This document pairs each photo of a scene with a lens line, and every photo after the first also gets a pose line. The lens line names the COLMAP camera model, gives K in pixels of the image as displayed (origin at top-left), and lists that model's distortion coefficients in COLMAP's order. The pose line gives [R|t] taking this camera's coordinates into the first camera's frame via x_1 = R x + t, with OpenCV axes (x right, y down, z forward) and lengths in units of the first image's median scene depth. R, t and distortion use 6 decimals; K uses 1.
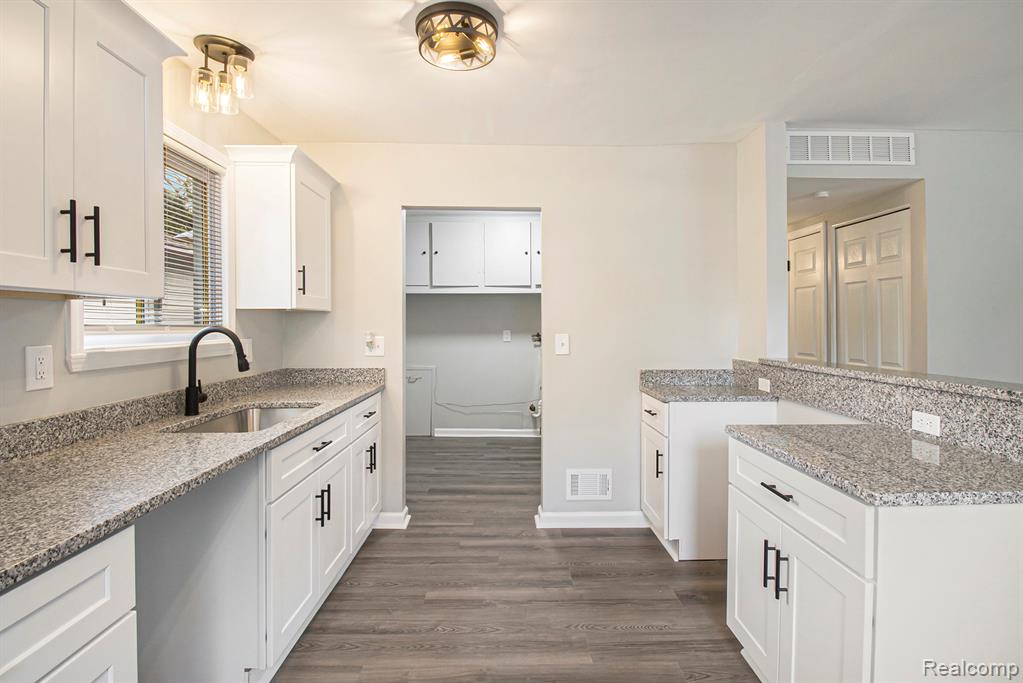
lens RADIAL K [[491.7, 0, 518.6], [0, 491.7, 321.0], [0, 0, 1]] dist [0.004196, -0.016325]
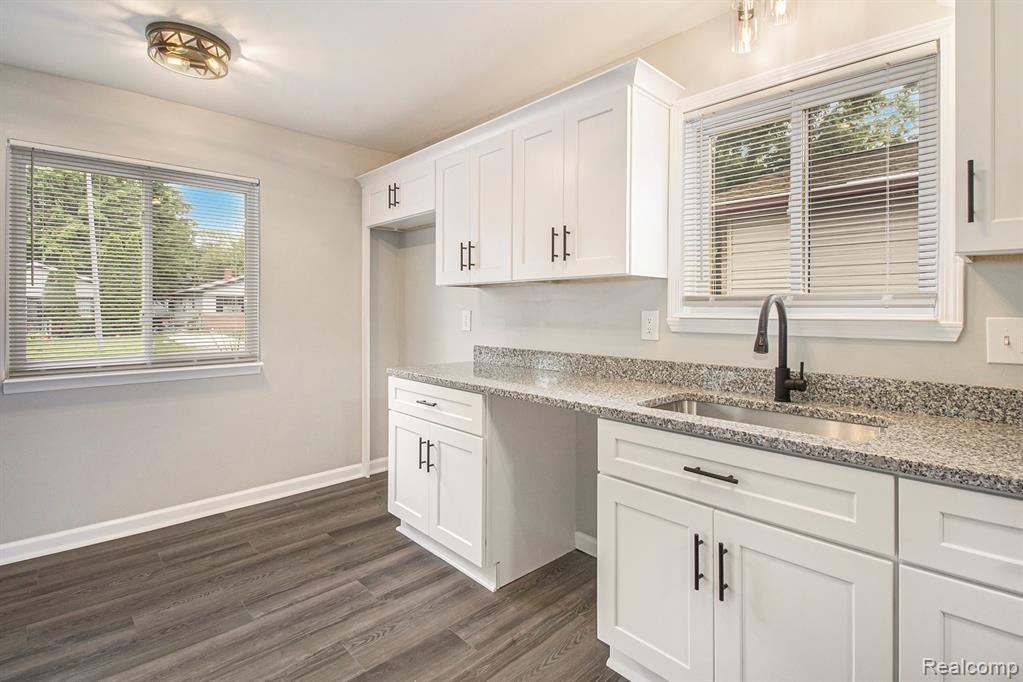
lens RADIAL K [[493.3, 0, 526.5], [0, 493.3, 304.7], [0, 0, 1]] dist [0.003742, -0.013862]
pose [[-0.732722, -0.007142, -0.680491, 0.203725], [0.002393, 0.999912, -0.013070, 0.031722], [0.680524, -0.011205, -0.732640, 1.158082]]
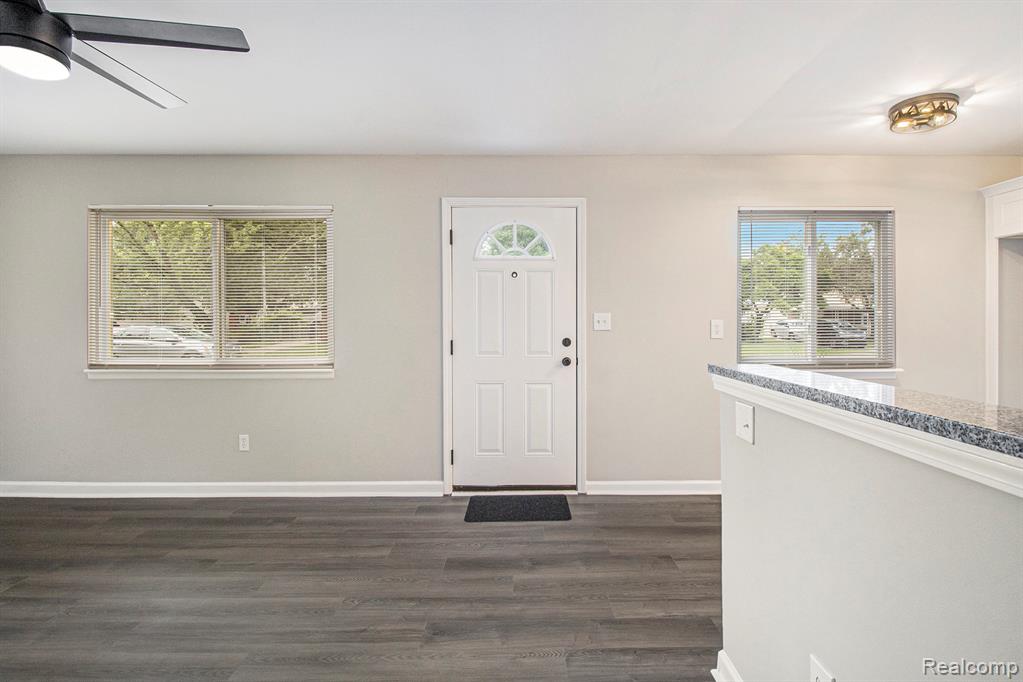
lens RADIAL K [[503.8, 0, 525.6], [0, 503.8, 329.4], [0, 0, 1]] dist [0.005589, 0.000206]
pose [[-0.999954, 0.007336, 0.006099, 0.964015], [0.007401, 0.999916, 0.010637, 0.023309], [-0.006020, 0.010681, -0.999925, 1.232699]]
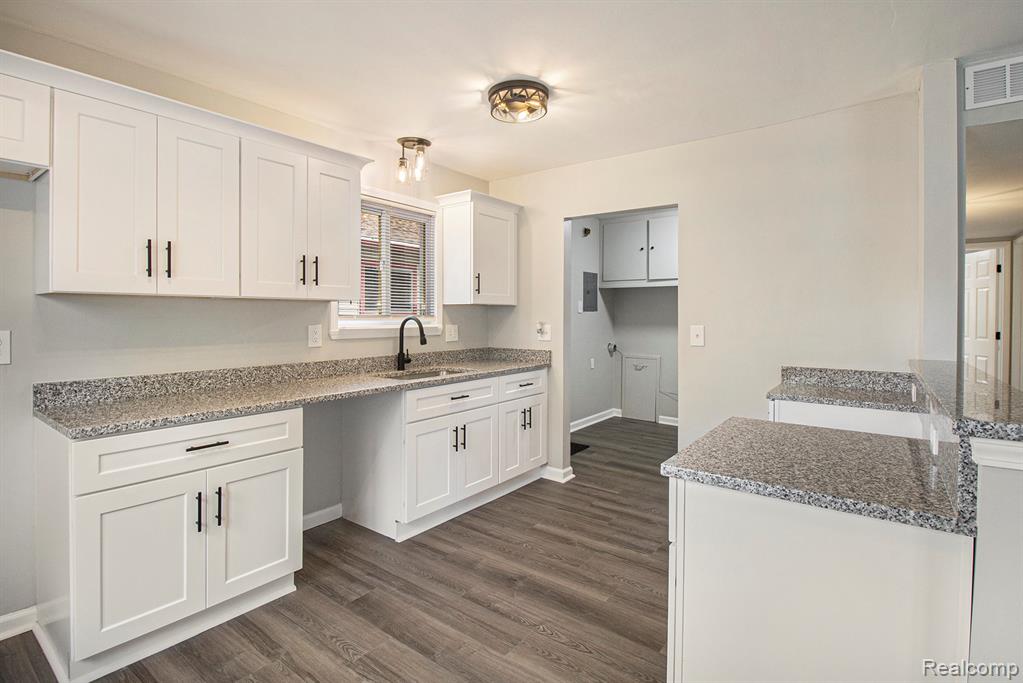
lens RADIAL K [[499.5, 0, 509.2], [0, 499.5, 314.3], [0, 0, 1]] dist [-0.001358, -0.001164]
pose [[0.783405, 0.003398, -0.621503, 0.572043], [-0.000846, 0.999990, 0.004401, -0.002173], [0.621511, -0.002922, 0.783400, -0.070495]]
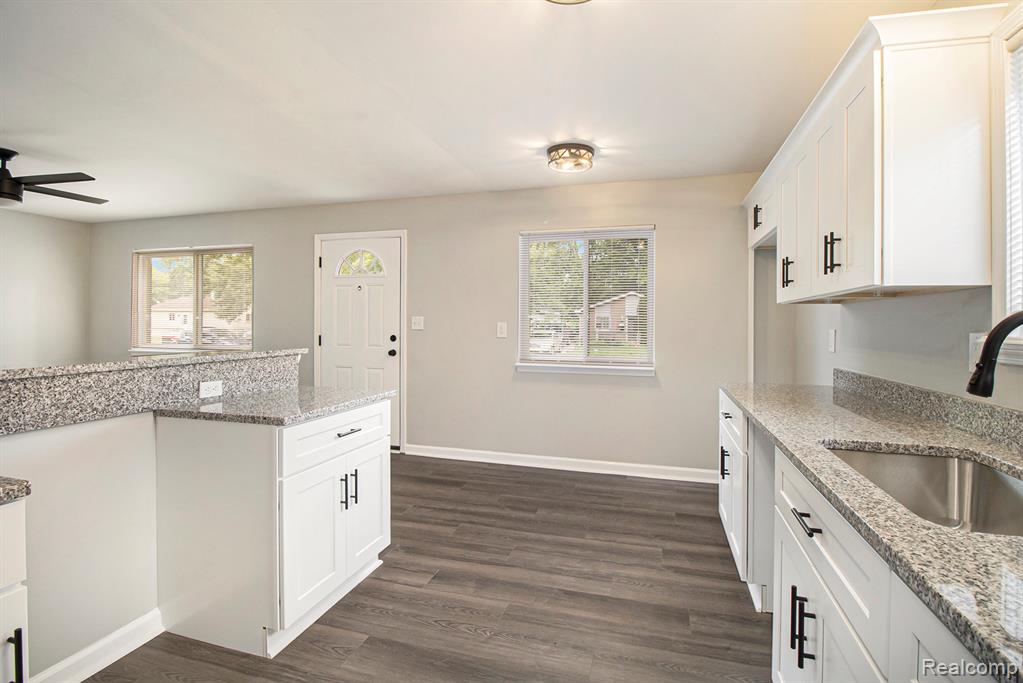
lens RADIAL K [[487.3, 0, 510.6], [0, 487.3, 326.2], [0, 0, 1]] dist [-0.000707, -0.010410]
pose [[-0.950609, -0.005878, 0.310336, -0.220250], [-0.006573, 0.999978, -0.001196, 0.029894], [-0.310322, -0.003177, -0.950626, 1.433704]]
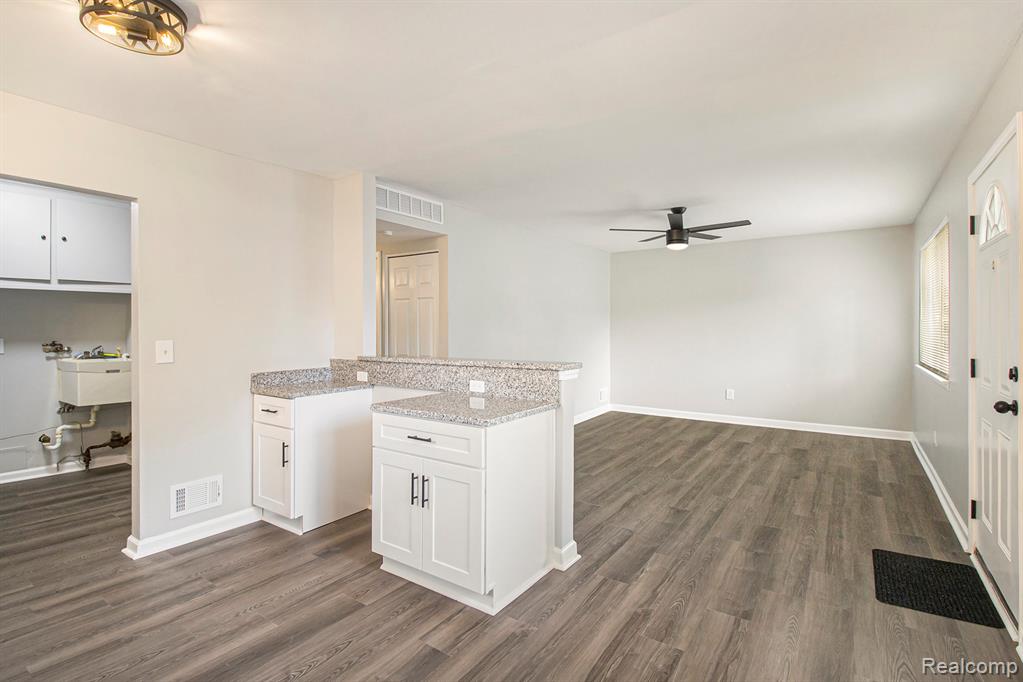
lens RADIAL K [[481.2, 0, 515.0], [0, 481.2, 330.5], [0, 0, 1]] dist [-0.000275, -0.017364]
pose [[0.585977, -0.004110, 0.810317, -0.339838], [-0.002429, 0.999974, 0.006828, -0.000327], [-0.810324, -0.005969, 0.585952, -0.075716]]
